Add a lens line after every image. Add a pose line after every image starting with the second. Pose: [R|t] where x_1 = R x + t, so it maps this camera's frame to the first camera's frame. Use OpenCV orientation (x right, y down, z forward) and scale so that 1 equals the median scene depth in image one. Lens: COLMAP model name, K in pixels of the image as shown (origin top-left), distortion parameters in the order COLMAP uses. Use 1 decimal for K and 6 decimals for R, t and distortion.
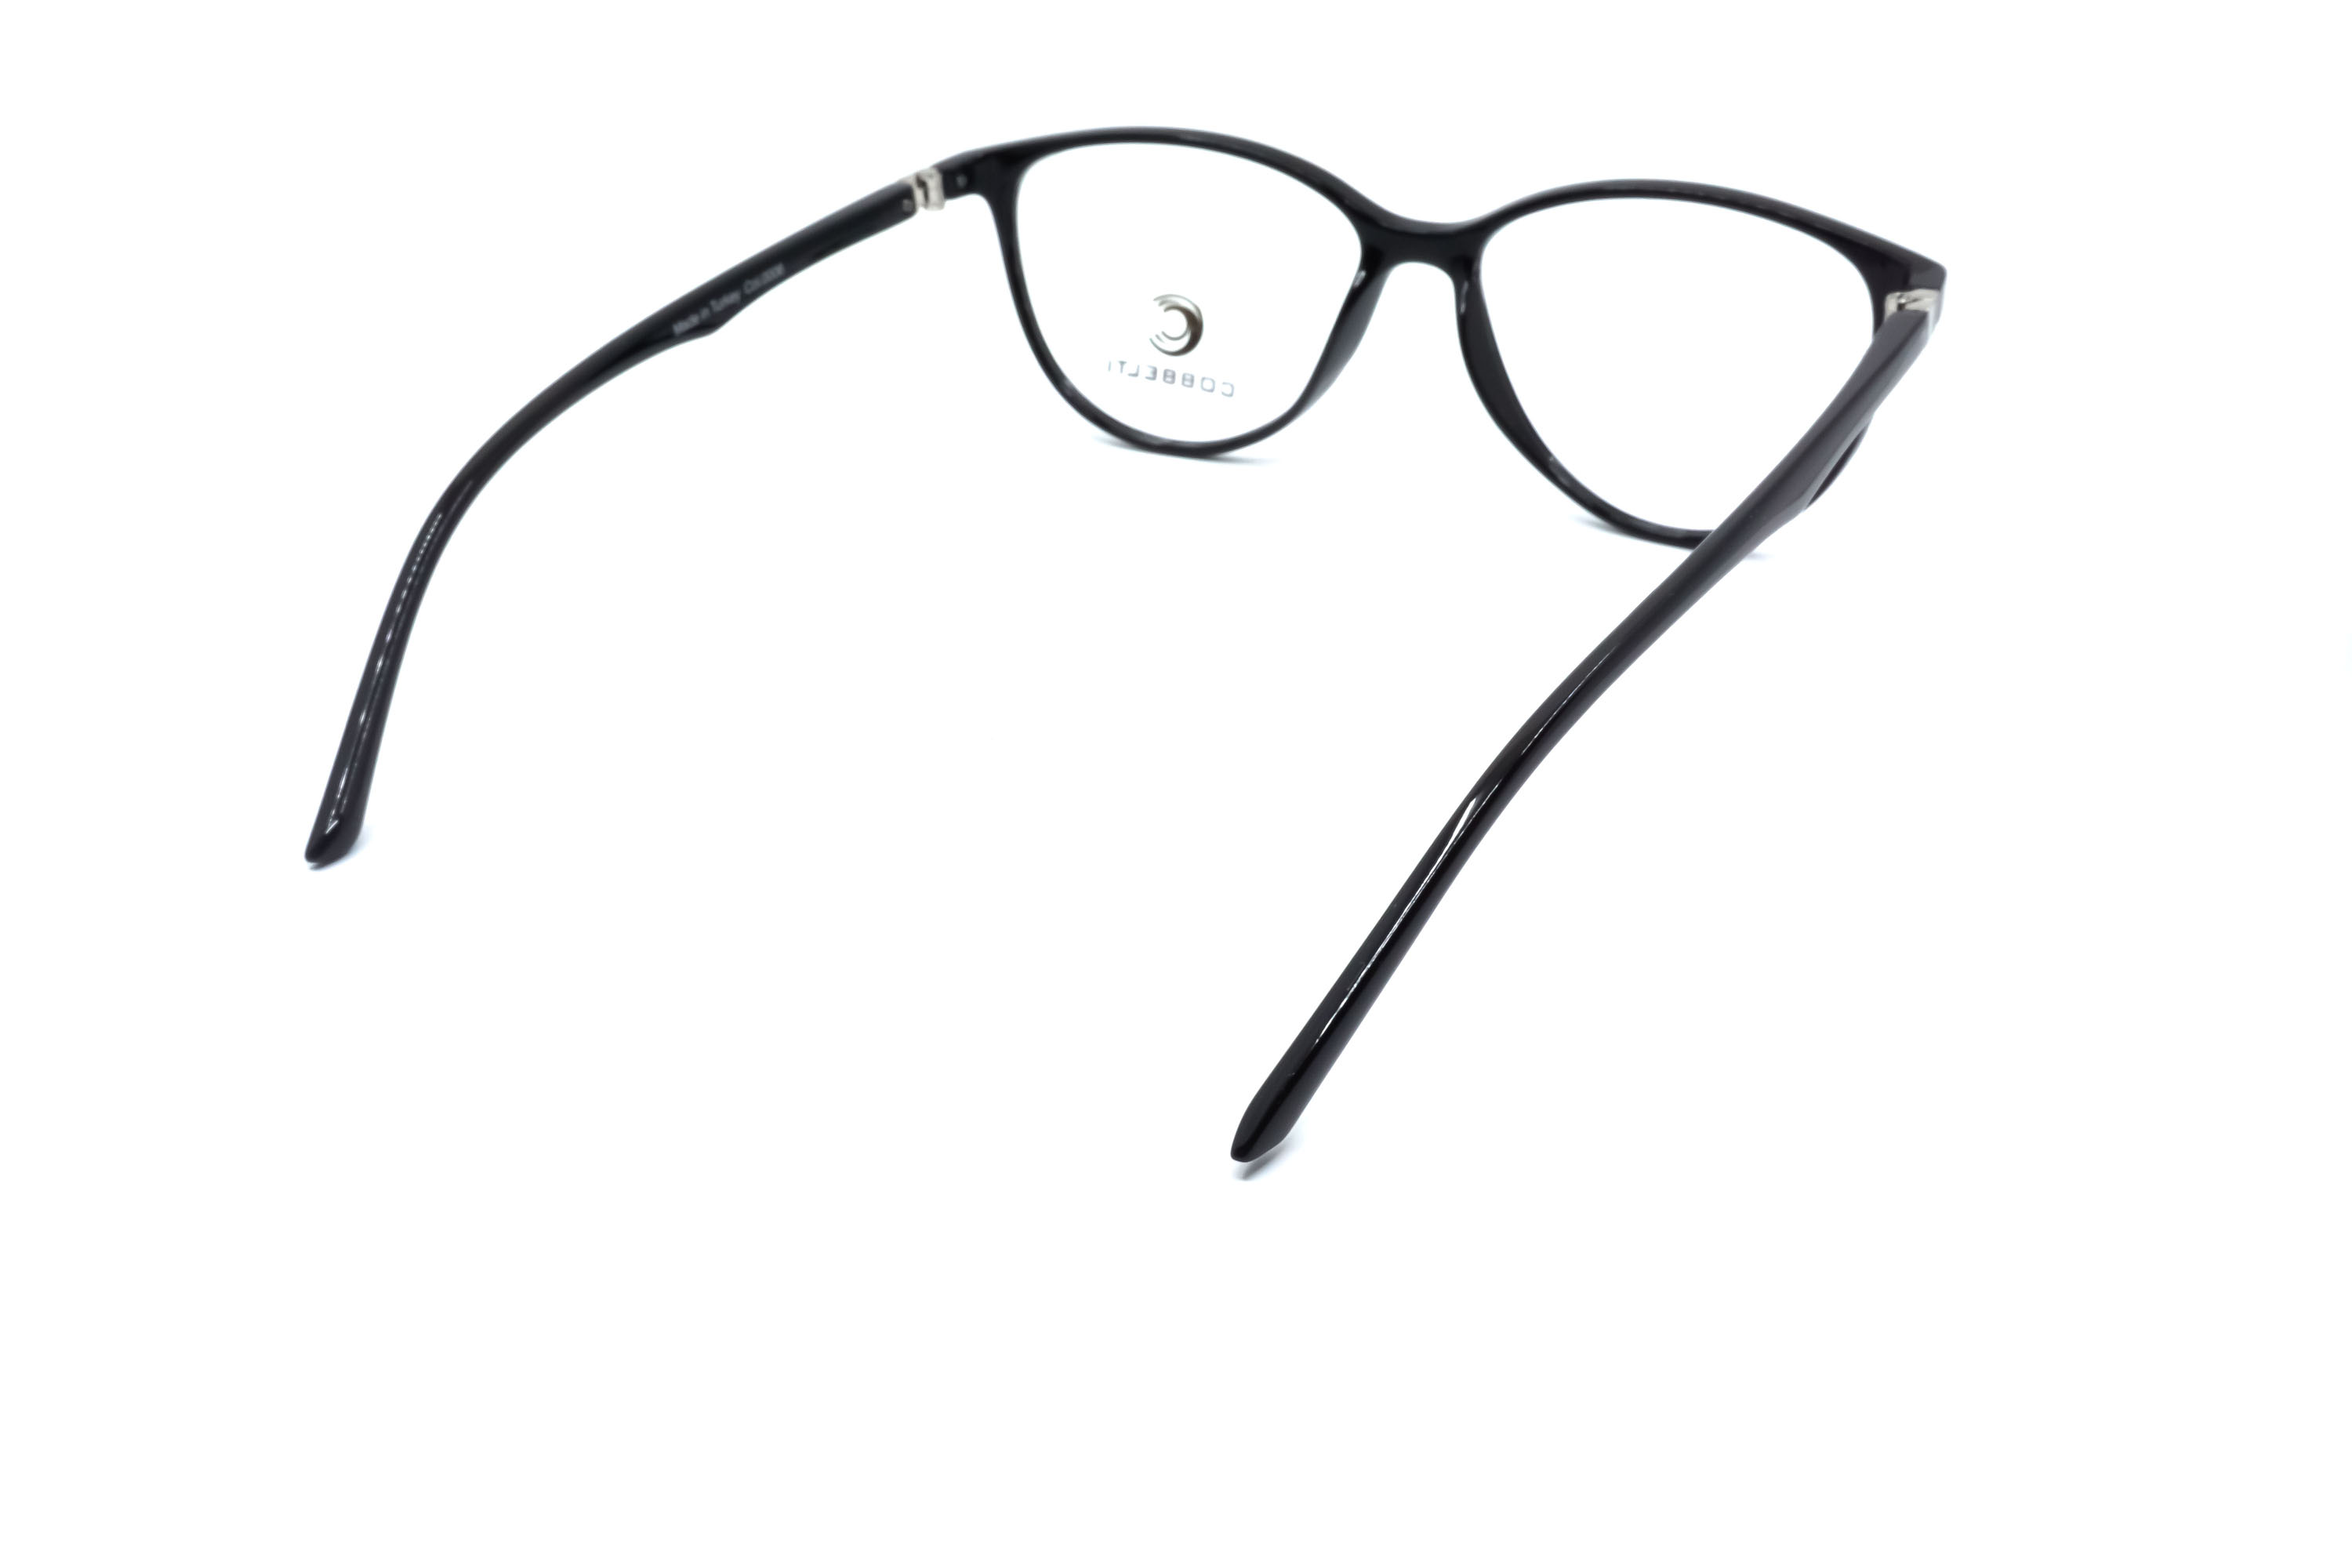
lens RADIAL K [[2642.0, 0, 1186.5], [0, 2642.0, 768.2], [0, 0, 1]] dist [0.007890, 0.000000]
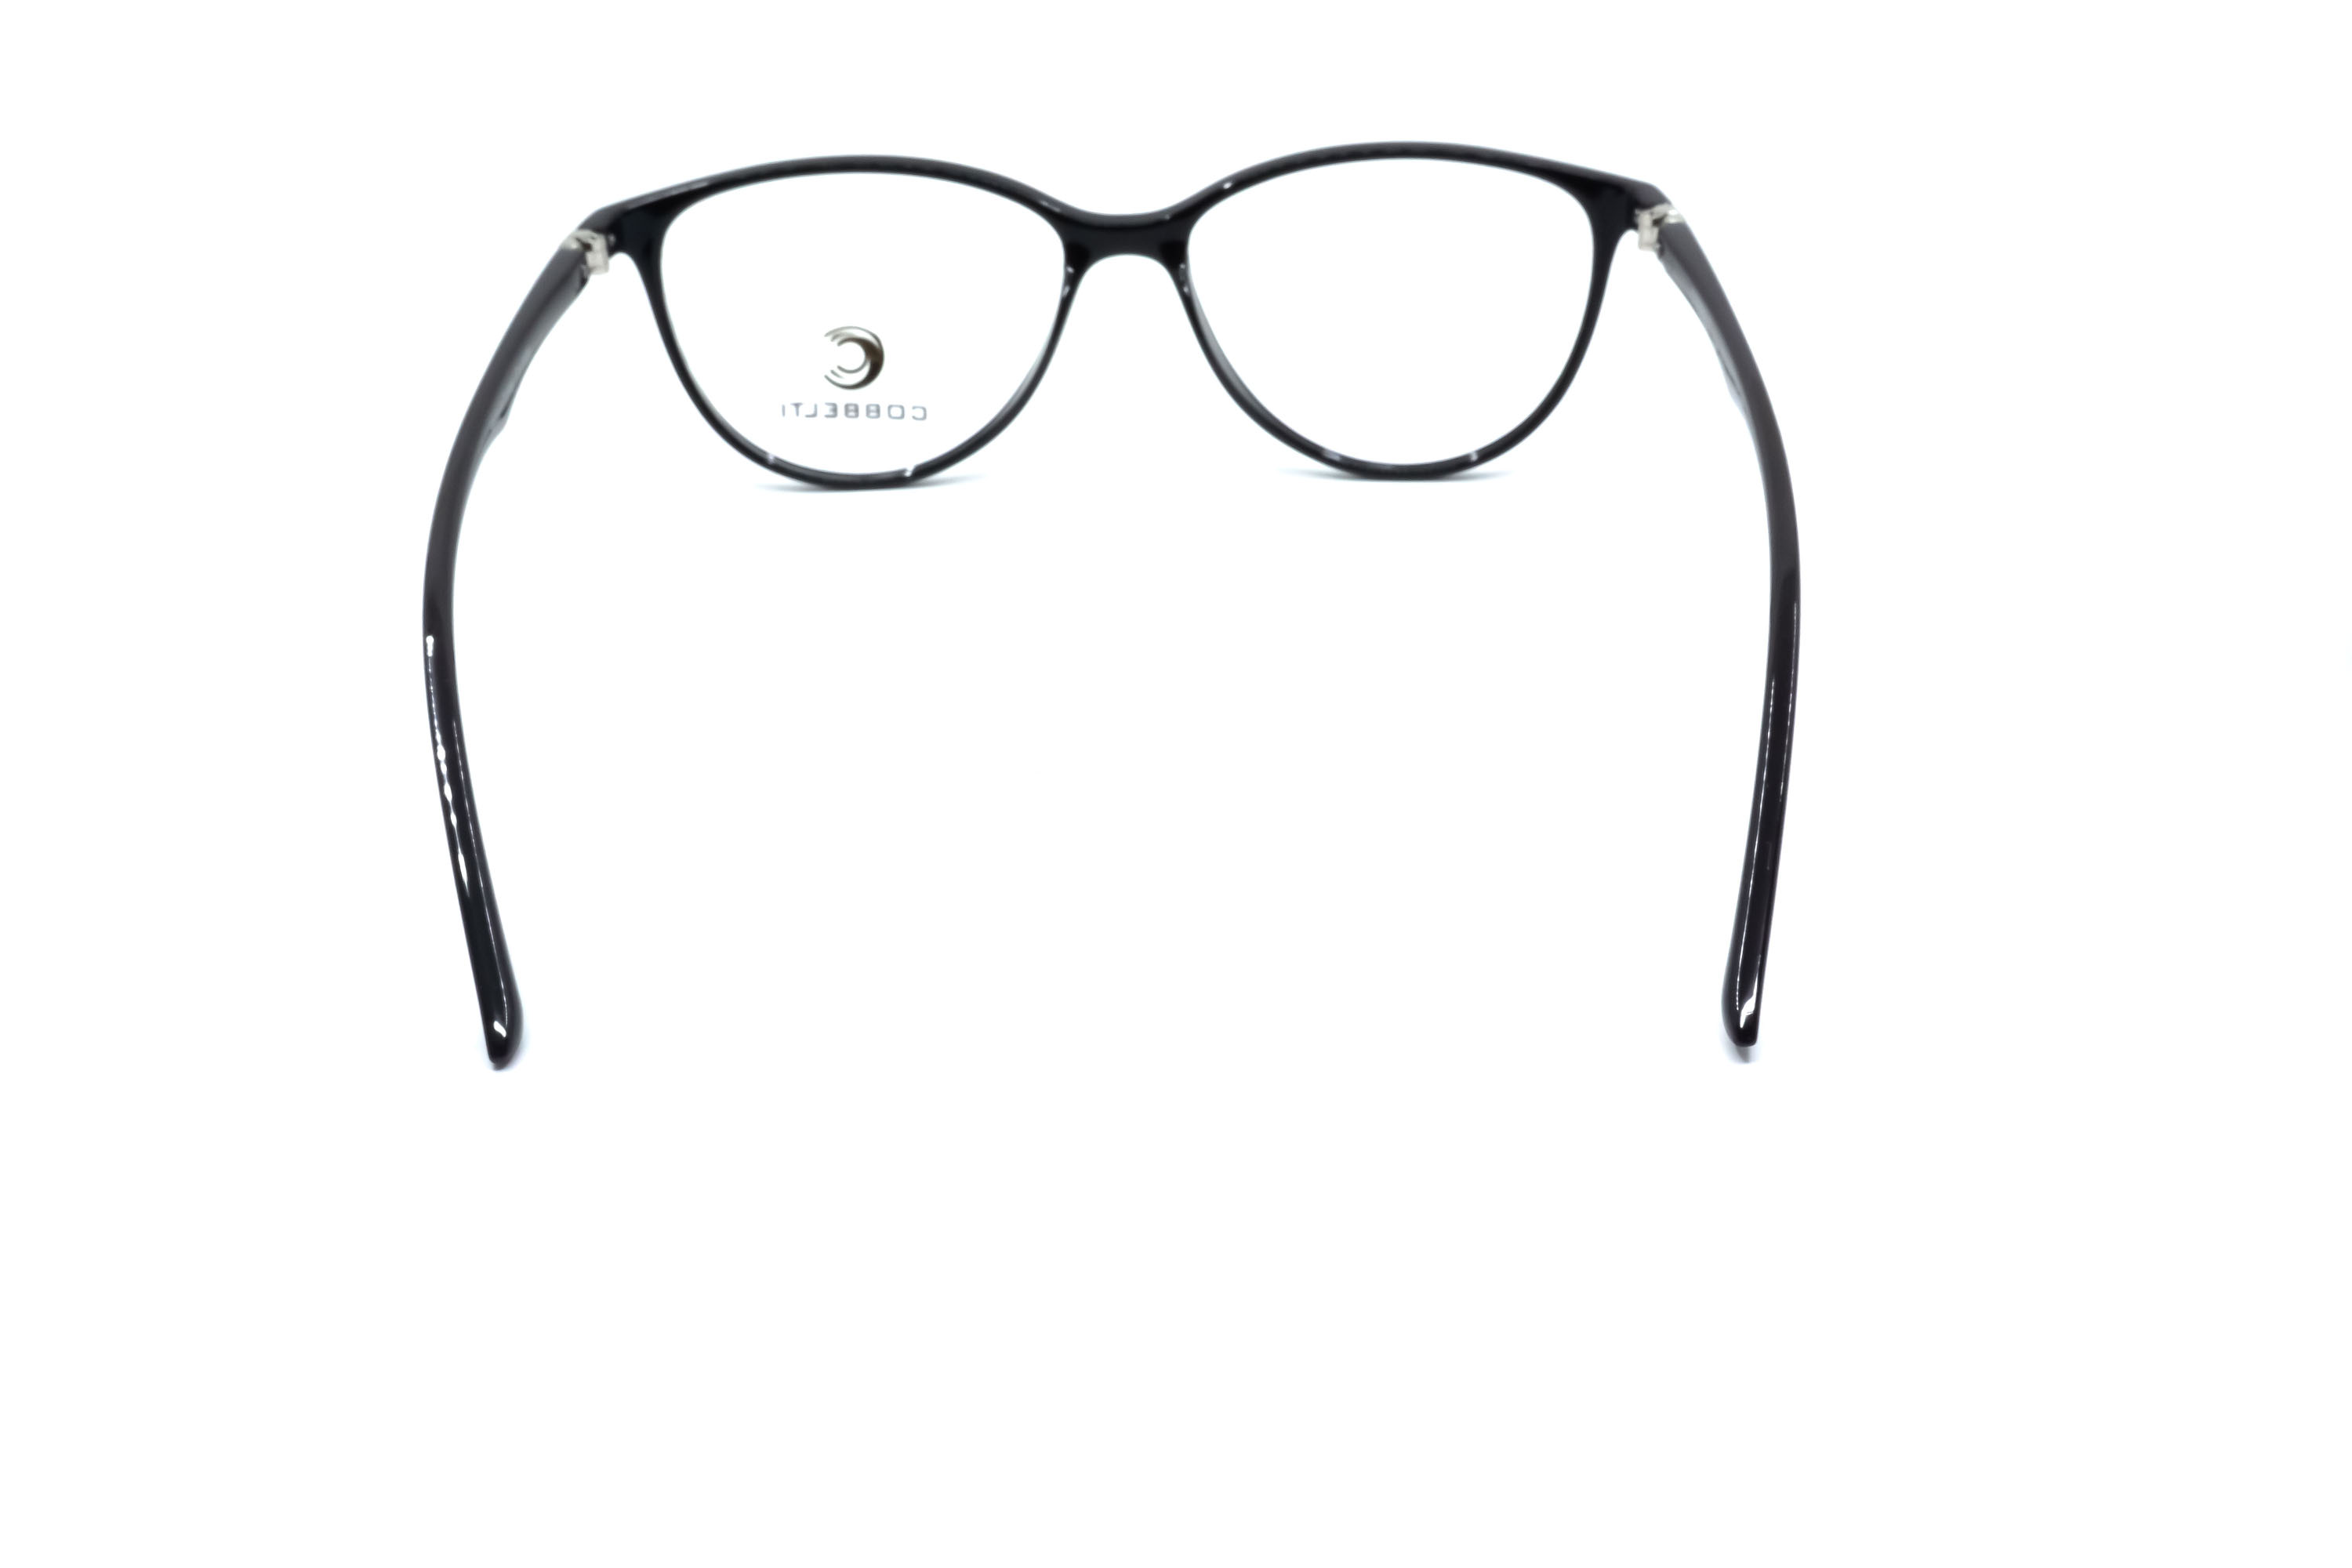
lens RADIAL K [[2642.0, 0, 1174.6], [0, 2642.0, 767.2], [0, 0, 1]] dist [0.007890, 0.000000]
pose [[0.874410, -0.218306, 0.433301, -0.362939], [0.222840, 0.973992, 0.041022, -0.033696], [-0.430987, 0.060687, 0.900315, 0.076416]]
